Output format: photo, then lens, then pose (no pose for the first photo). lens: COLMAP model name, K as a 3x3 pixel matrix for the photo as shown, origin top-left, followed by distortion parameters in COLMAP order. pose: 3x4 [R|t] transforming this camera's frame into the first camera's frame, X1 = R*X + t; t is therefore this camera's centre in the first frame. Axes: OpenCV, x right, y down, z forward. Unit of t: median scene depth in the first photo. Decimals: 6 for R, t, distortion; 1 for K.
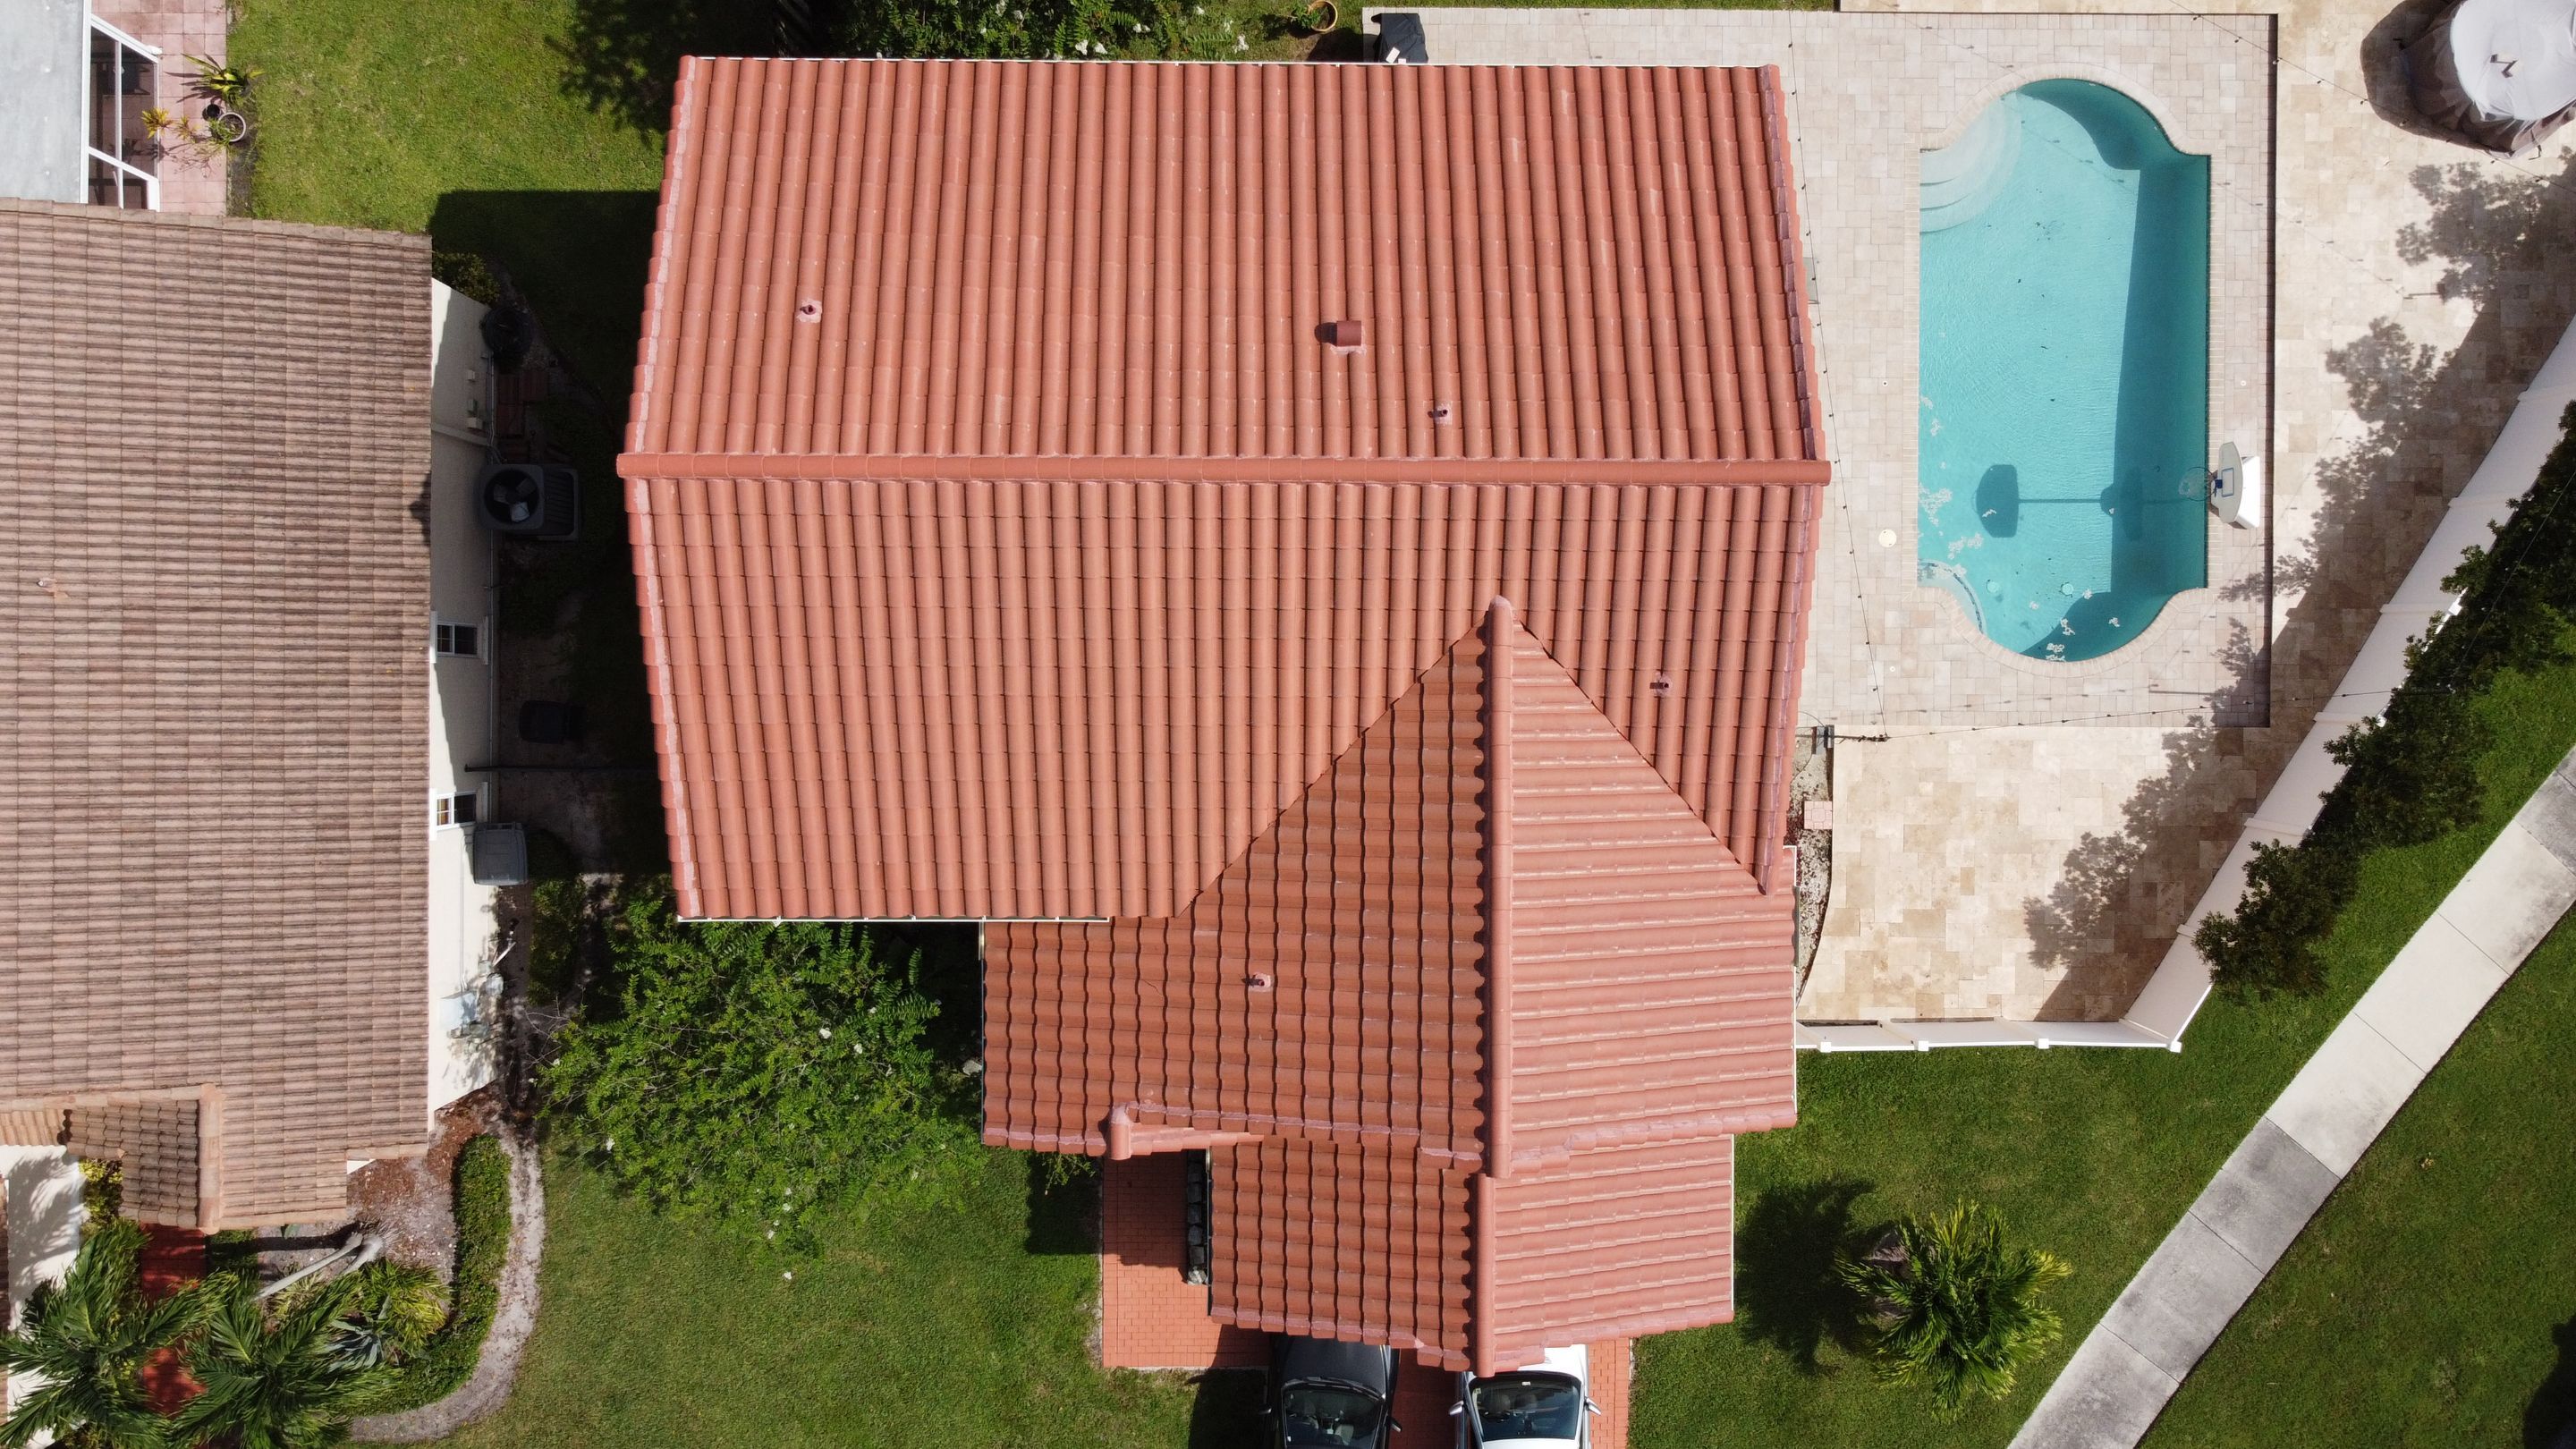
lens RADIAL K [[1964.4, 0, 1278.1], [0, 1964.4, 714.0], [0, 0, 1]] dist [0.013868, -0.011106]
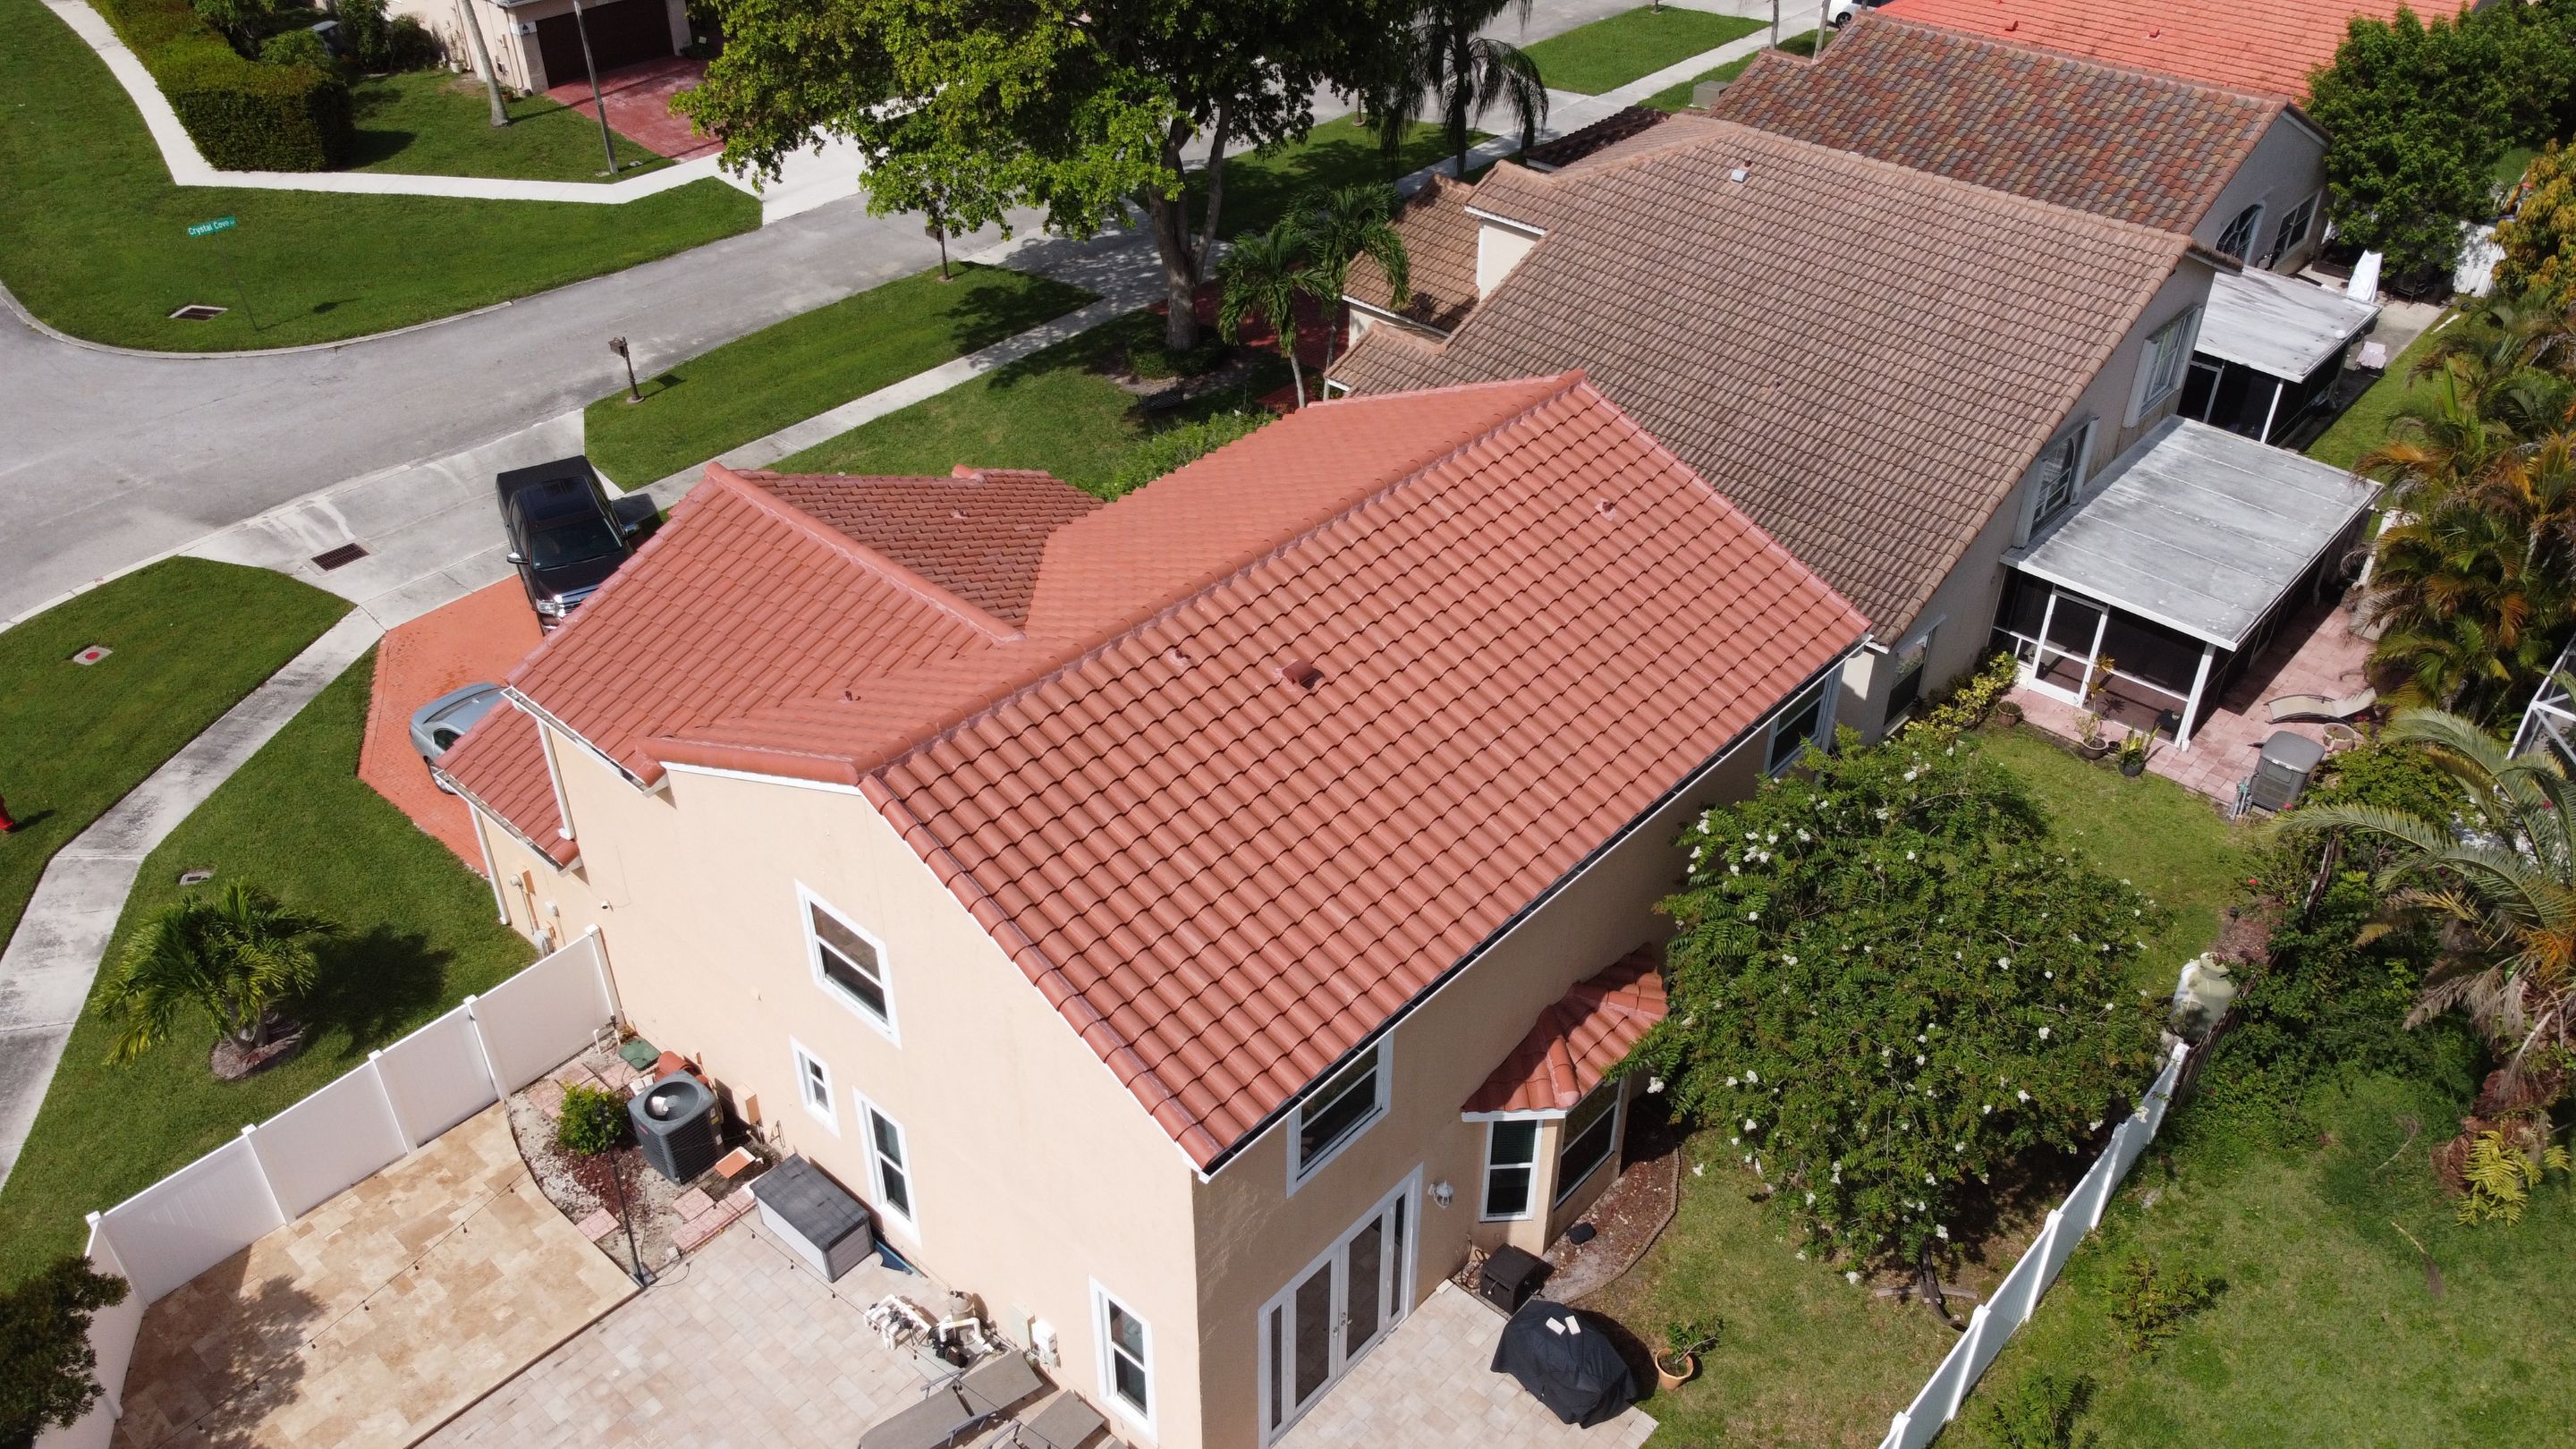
lens RADIAL K [[1964.4, 0, 1285.2], [0, 1964.4, 724.9], [0, 0, 1]] dist [0.013868, -0.011106]
pose [[-0.676270, 0.424007, -0.602392, 0.505436], [-0.736647, -0.392710, 0.550573, -0.578871], [-0.003119, 0.816086, 0.577922, 0.300385]]
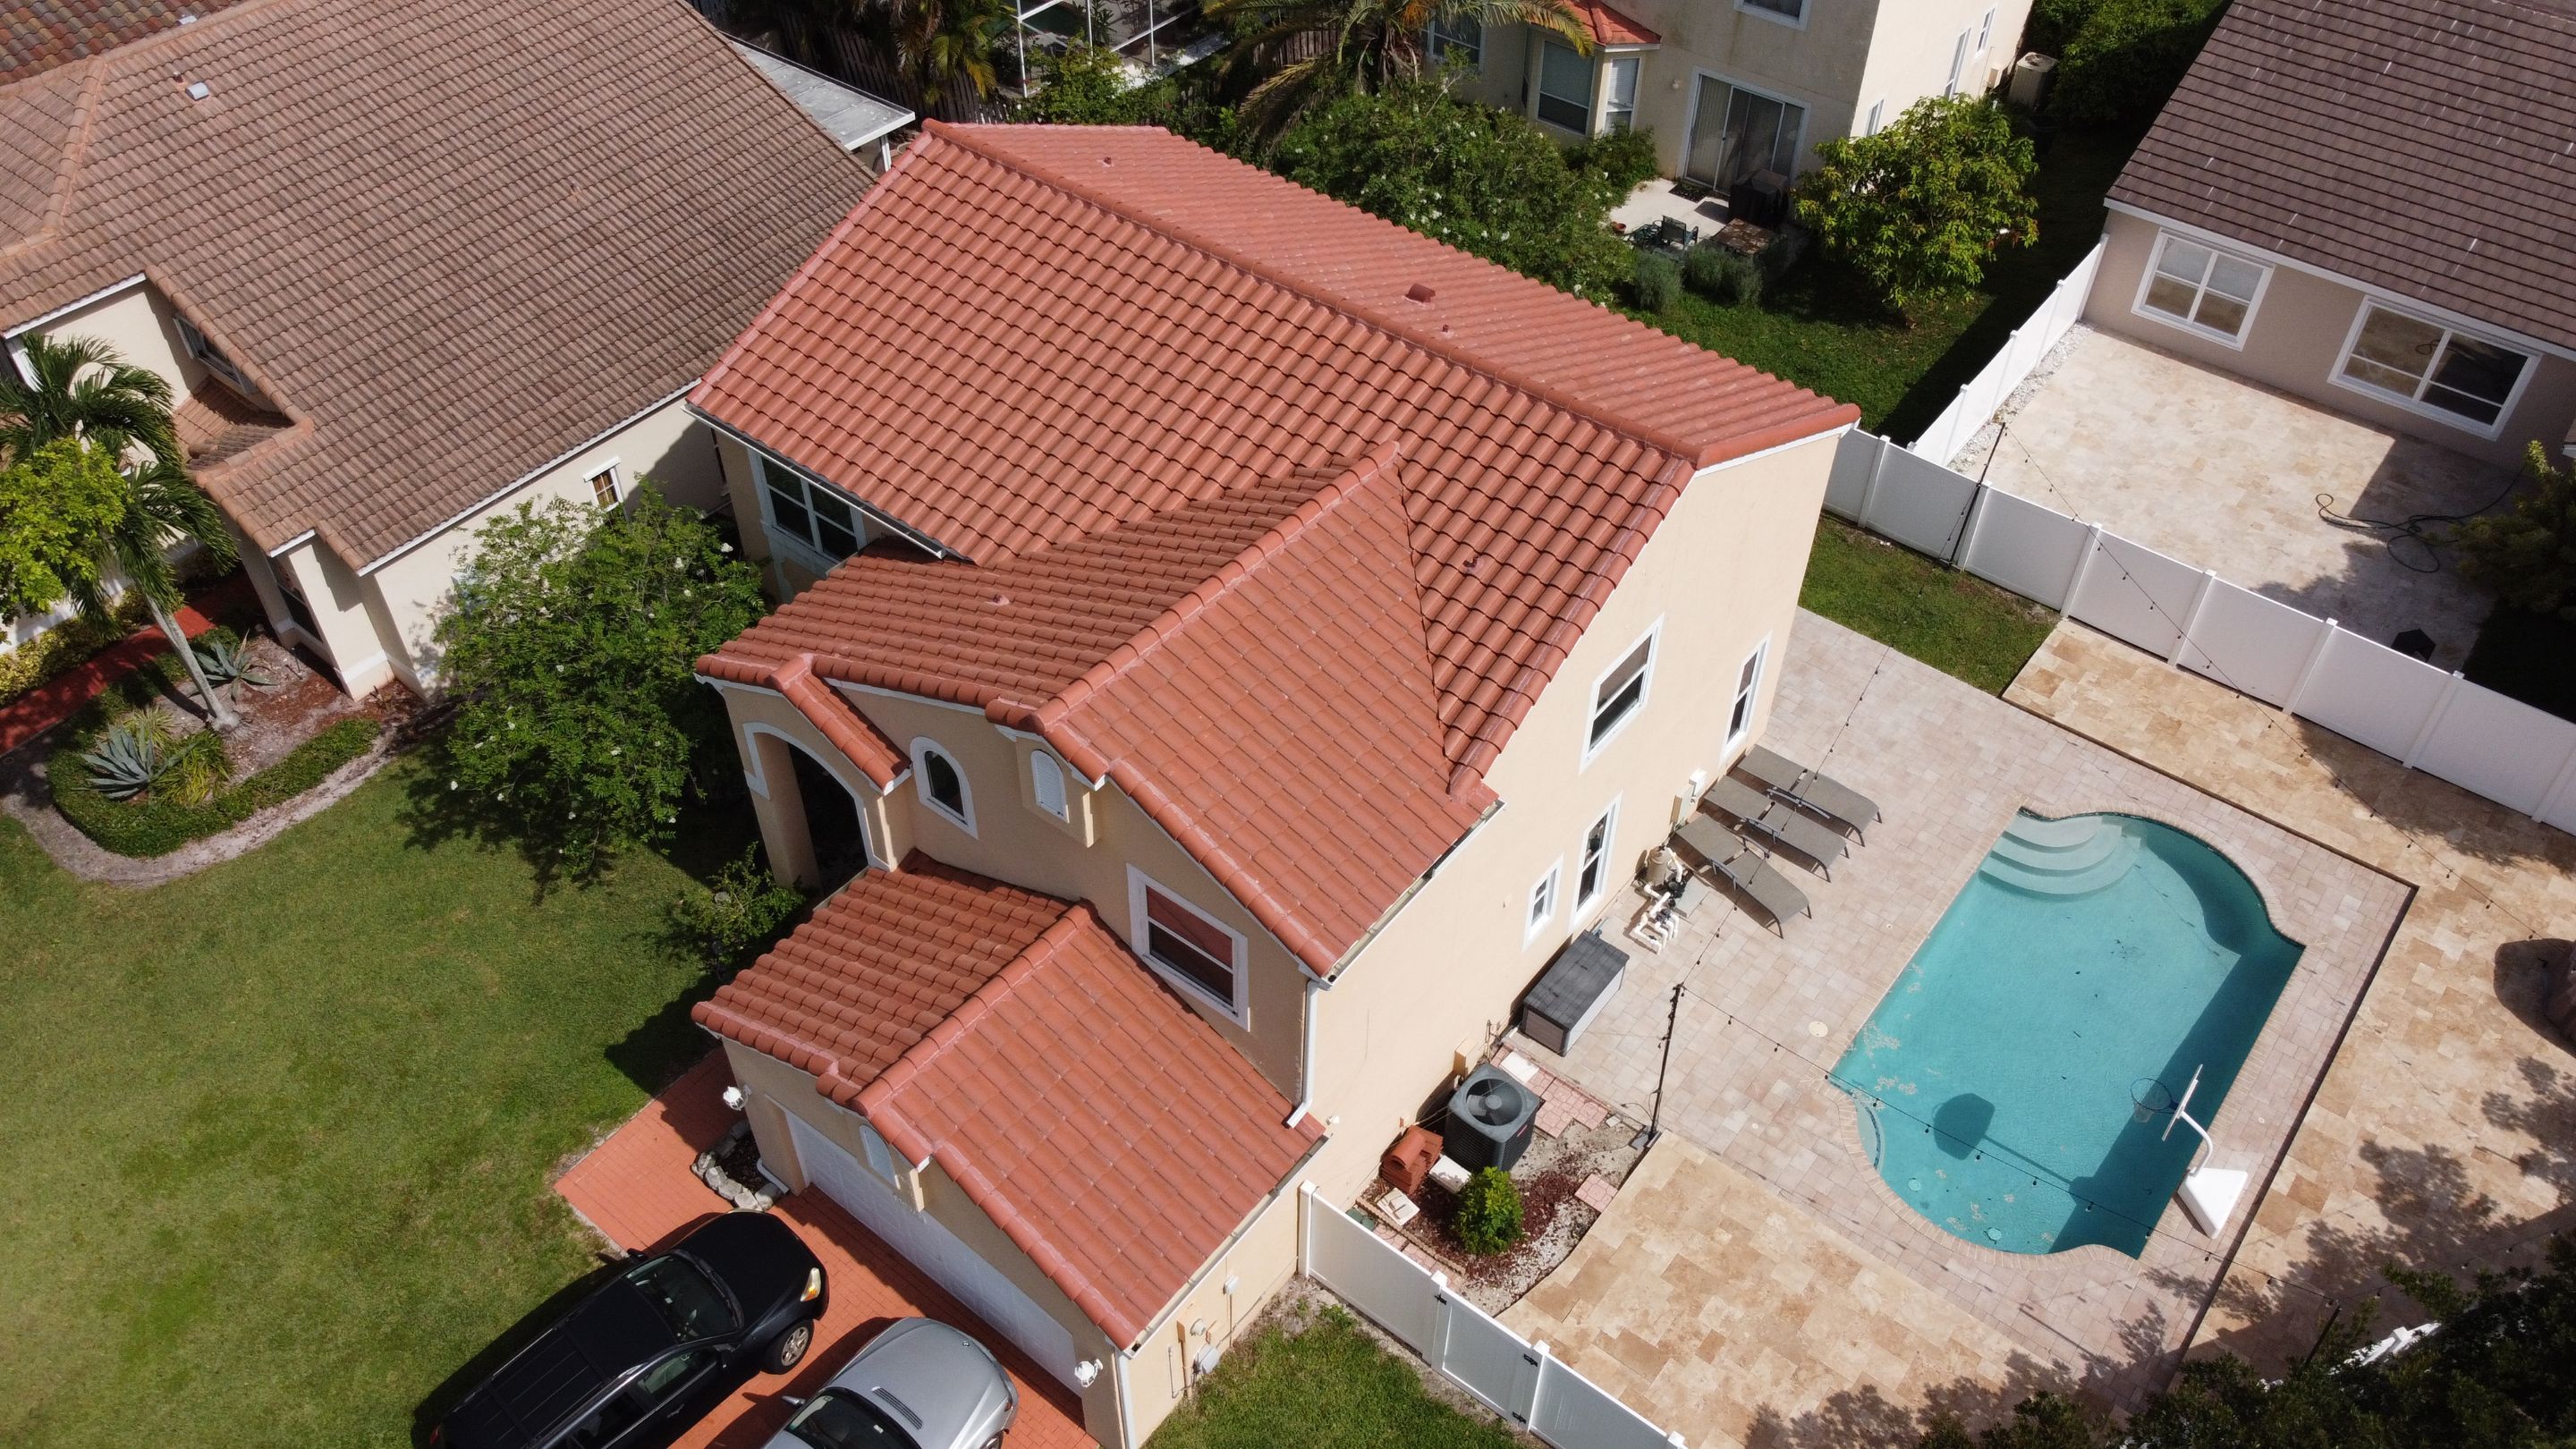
lens RADIAL K [[1964.4, 0, 1286.2], [0, 1964.4, 724.4], [0, 0, 1]] dist [0.013868, -0.011106]
pose [[0.784172, 0.429946, -0.447460, 0.466170], [-0.620537, 0.540166, -0.568466, 0.515980], [-0.002707, 0.723441, 0.690381, 0.256203]]
